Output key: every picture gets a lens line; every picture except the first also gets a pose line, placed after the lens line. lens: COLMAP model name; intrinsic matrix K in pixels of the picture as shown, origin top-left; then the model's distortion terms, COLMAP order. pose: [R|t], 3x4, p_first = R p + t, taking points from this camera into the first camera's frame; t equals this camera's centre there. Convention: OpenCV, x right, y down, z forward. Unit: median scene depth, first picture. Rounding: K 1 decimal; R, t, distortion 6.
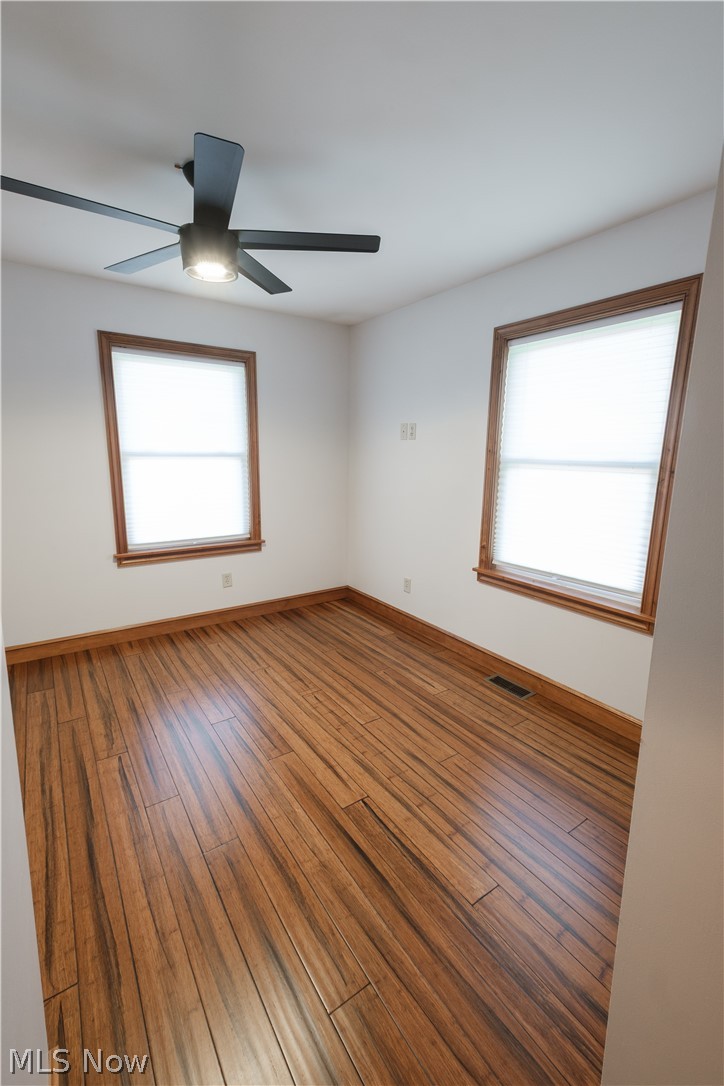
lens RADIAL K [[469.7, 0, 345.1], [0, 469.7, 532.3], [0, 0, 1]] dist [0.024374, -0.001611]
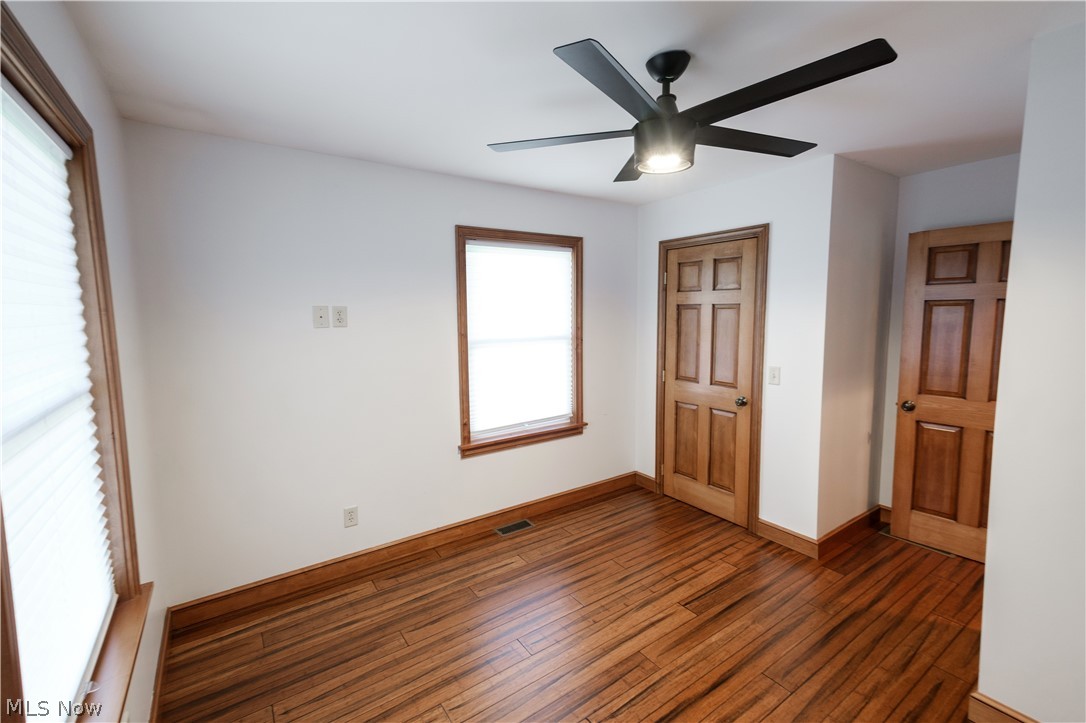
lens RADIAL K [[469.7, 0, 551.1], [0, 469.7, 354.7], [0, 0, 1]] dist [0.024374, -0.001611]
pose [[-0.034066, -0.111355, 0.993197, -0.754548], [0.192961, 0.974342, 0.115860, -0.208475], [-0.980615, 0.195595, -0.011705, 0.805016]]
